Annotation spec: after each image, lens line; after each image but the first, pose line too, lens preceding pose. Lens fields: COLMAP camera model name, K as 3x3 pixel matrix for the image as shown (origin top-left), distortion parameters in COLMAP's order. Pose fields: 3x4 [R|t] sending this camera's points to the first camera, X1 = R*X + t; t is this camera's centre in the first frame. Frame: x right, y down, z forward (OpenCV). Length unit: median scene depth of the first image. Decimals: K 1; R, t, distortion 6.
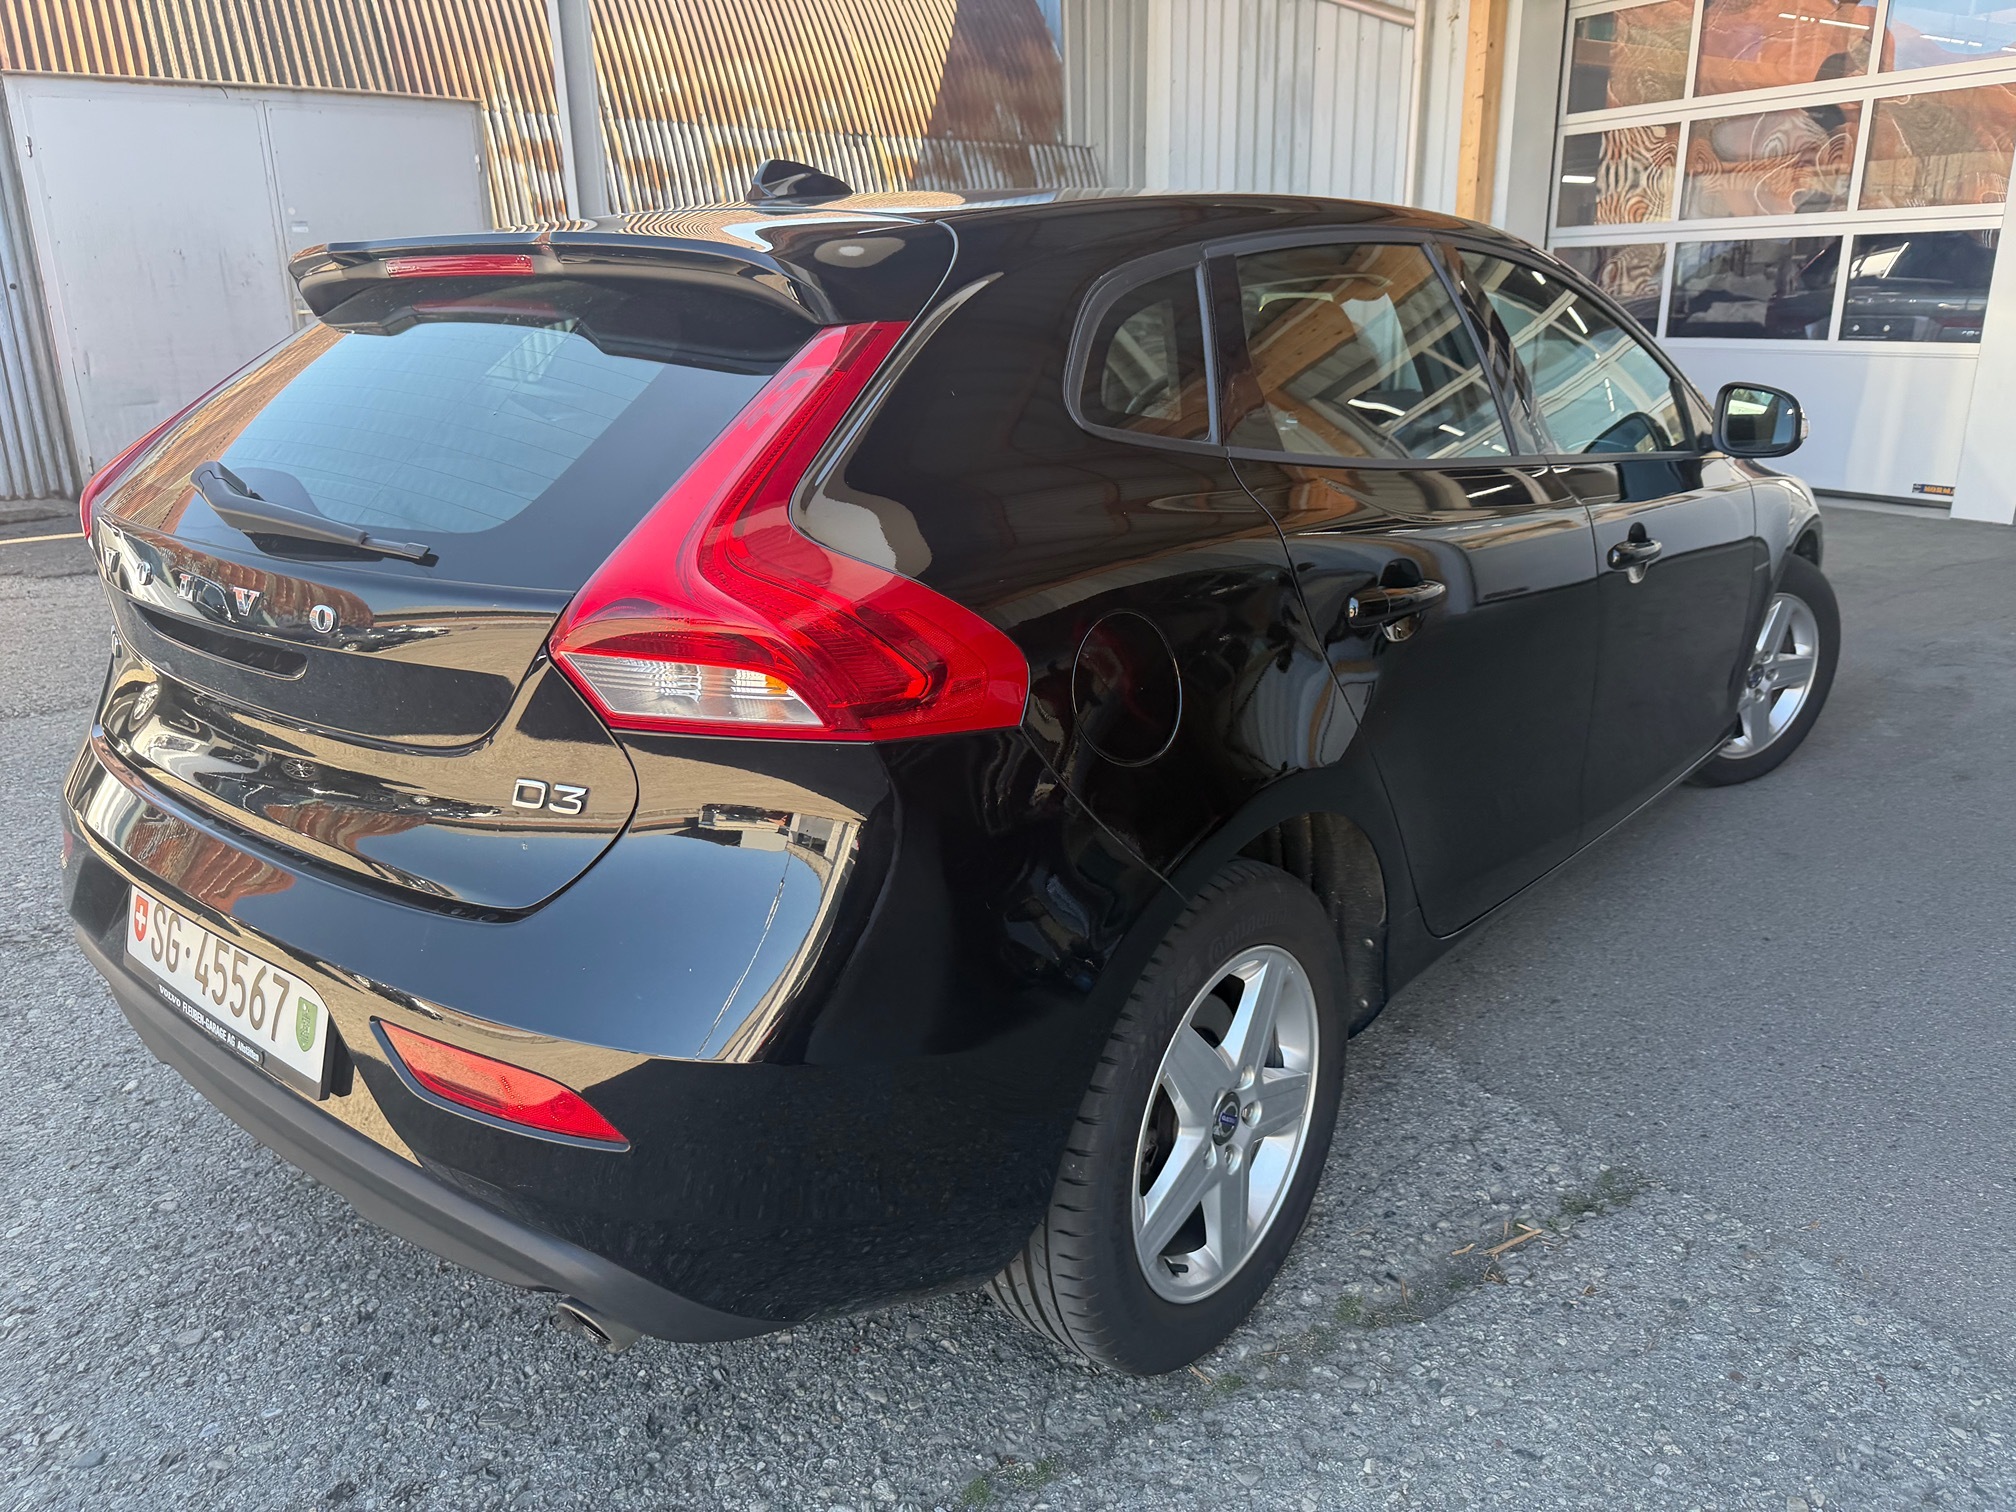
lens RADIAL K [[1467.0, 0, 1008.0], [0, 1467.0, 756.0], [0, 0, 1]] dist [-0.009811, -0.007296]
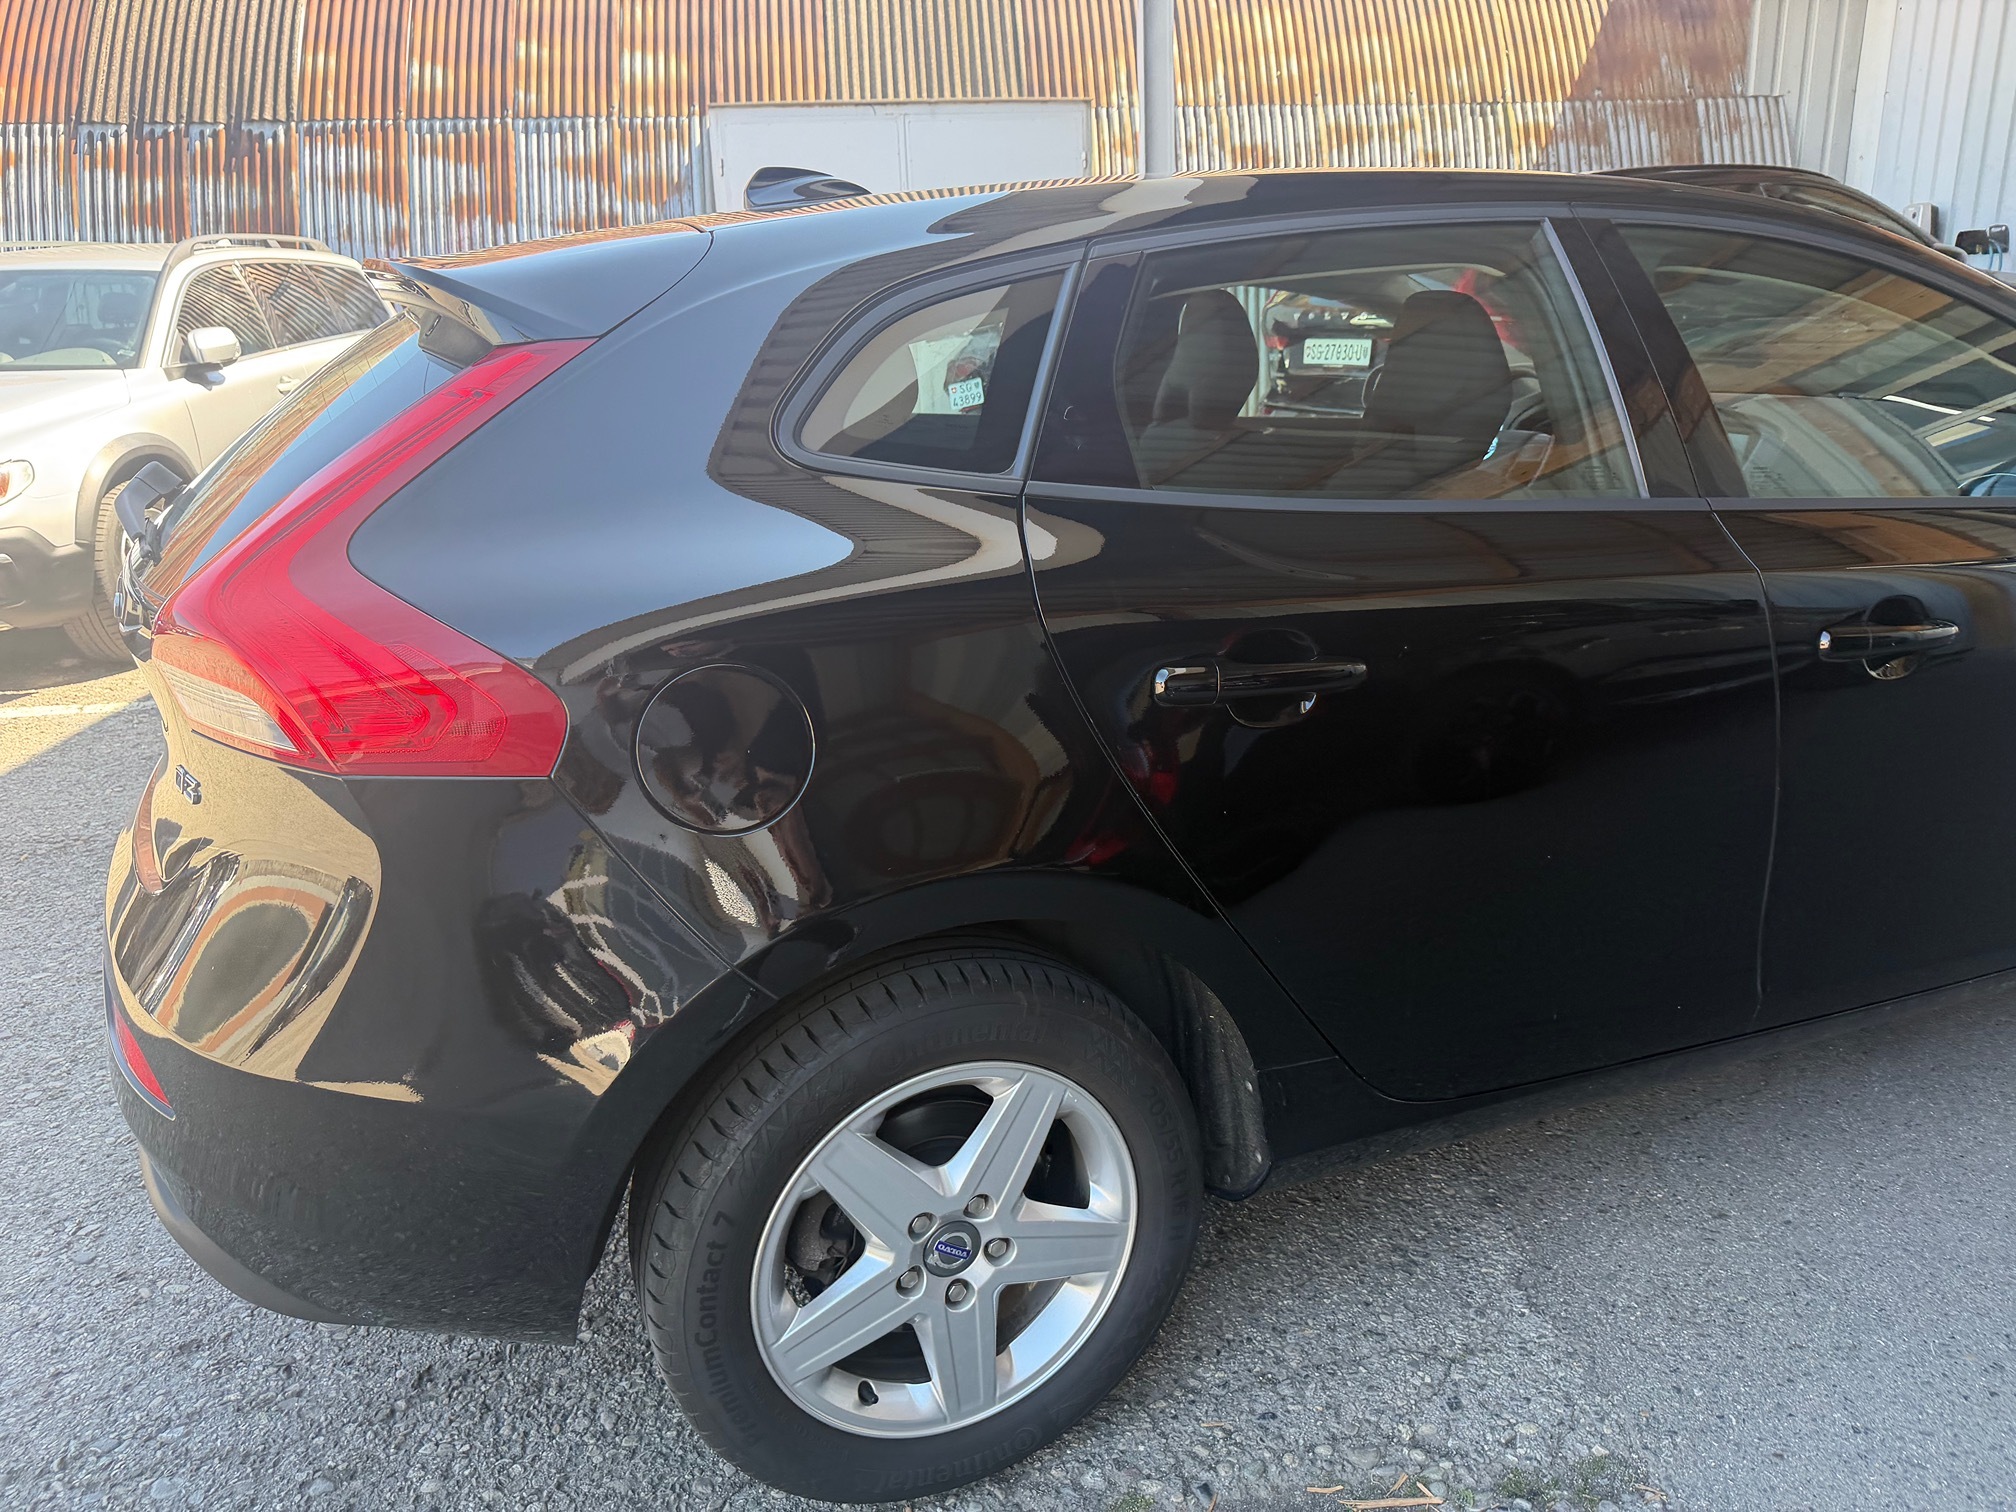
lens RADIAL K [[1439.6, 0, 1016.4], [0, 1439.6, 742.3], [0, 0, 1]] dist [0.007085, -0.018560]
pose [[0.880960, 0.125115, -0.456350, 0.110969], [-0.119409, 0.991979, 0.041454, -0.019953], [0.457876, 0.017972, 0.888834, 0.048562]]
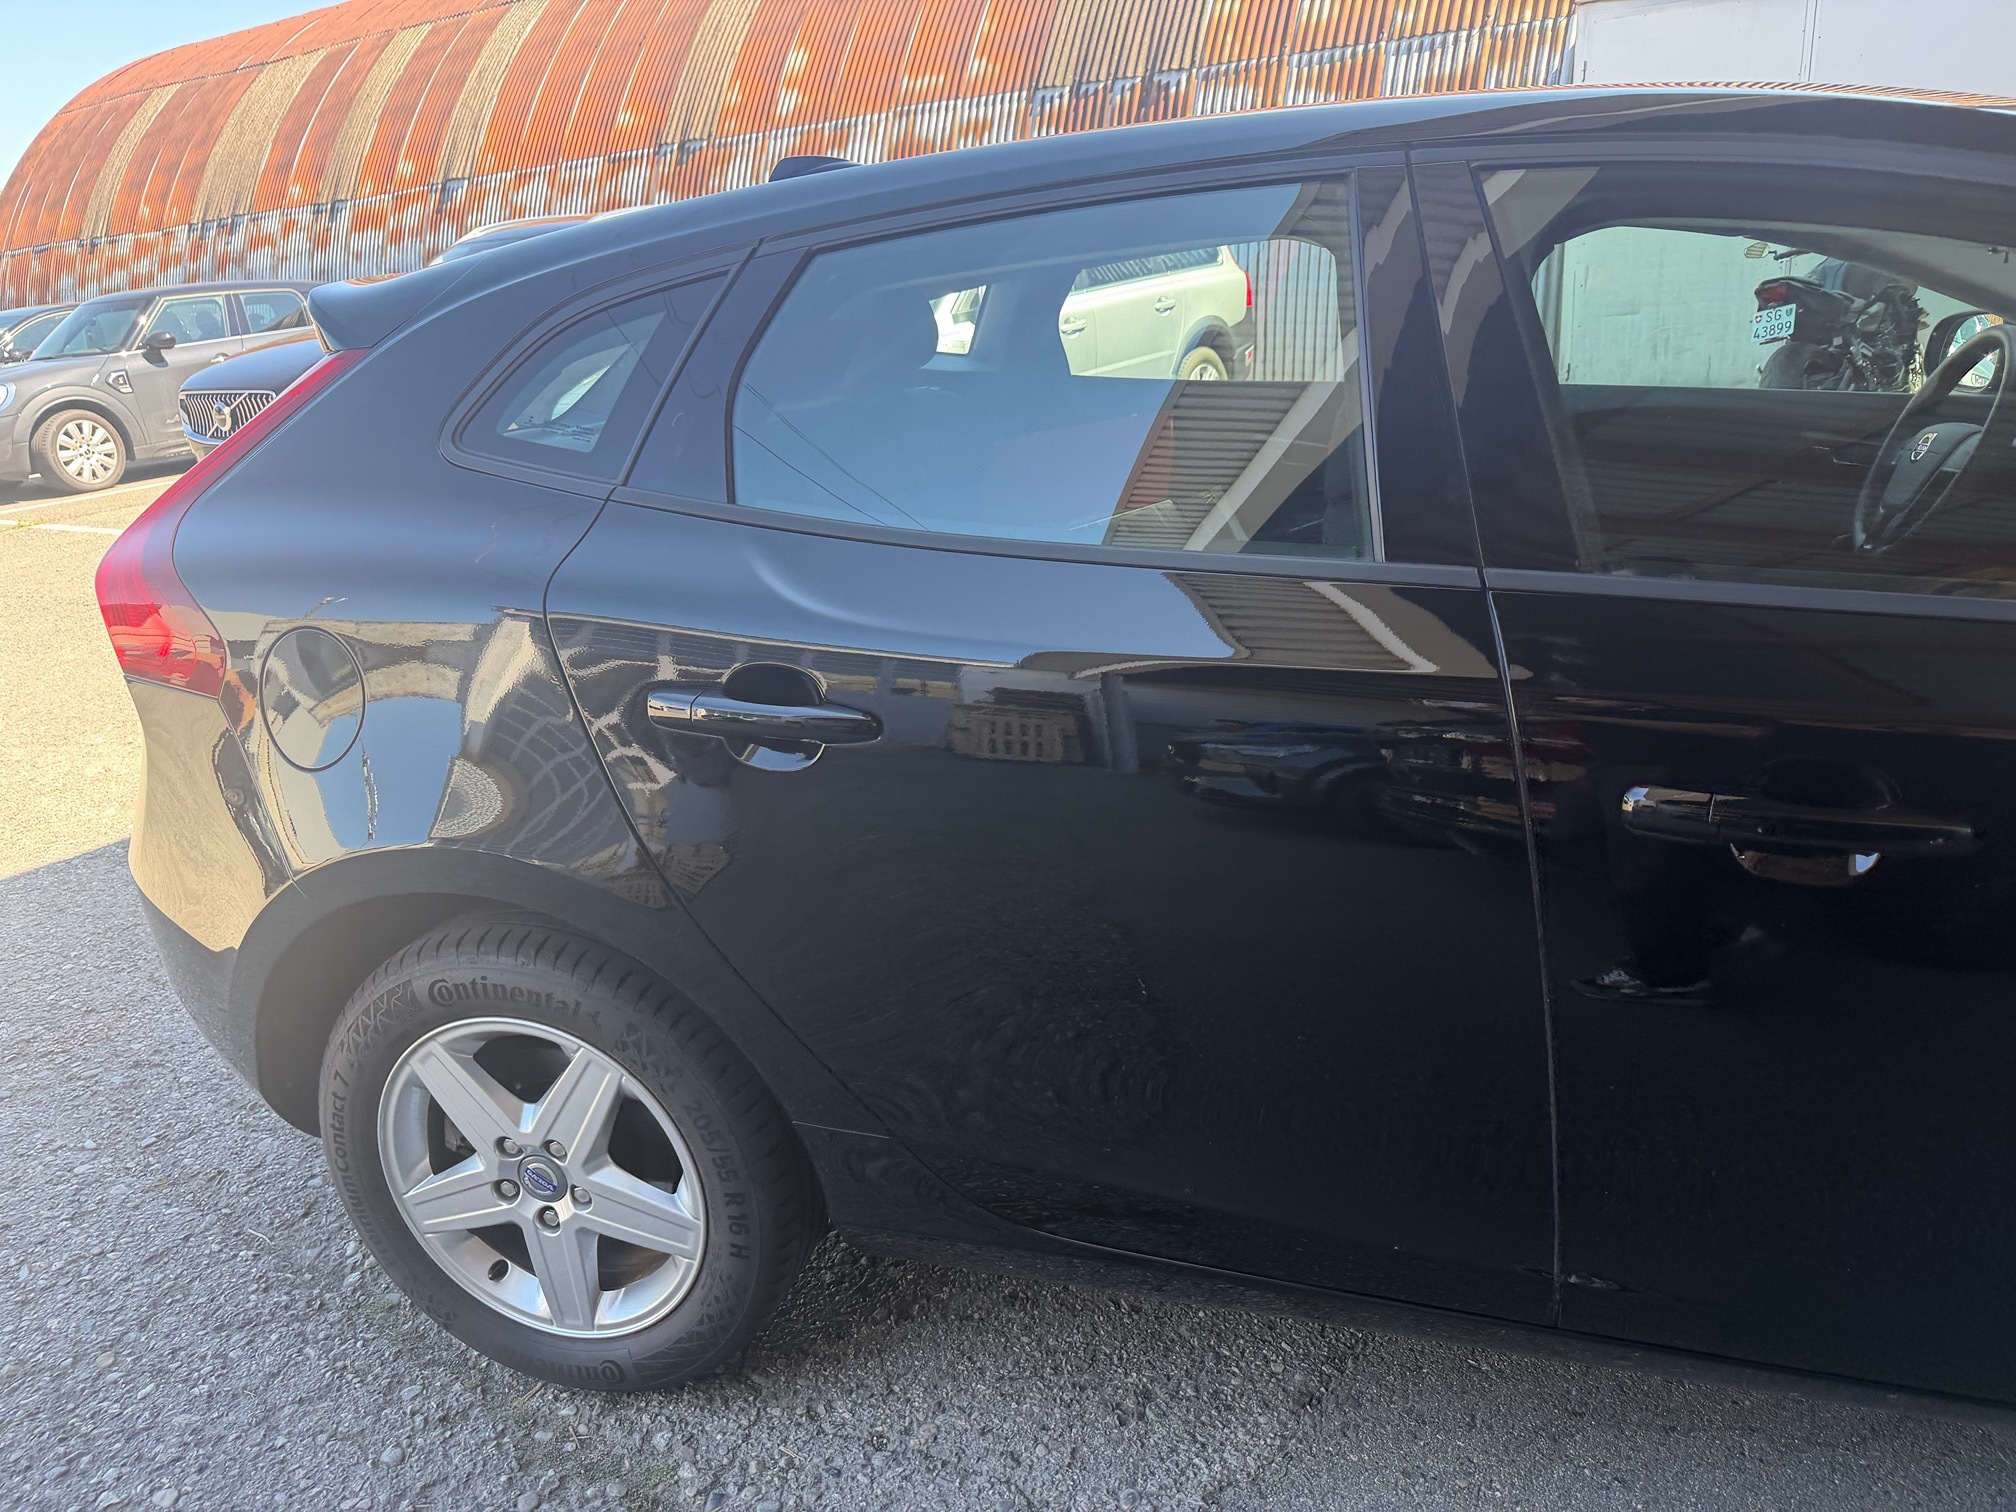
lens RADIAL K [[1438.7, 0, 1016.6], [0, 1438.7, 749.0], [0, 0, 1]] dist [0.009431, -0.021128]
pose [[0.386202, 0.279622, -0.879010, 0.214115], [-0.205319, 0.955098, 0.213618, -0.062340], [0.899273, 0.097978, 0.426272, 0.172242]]
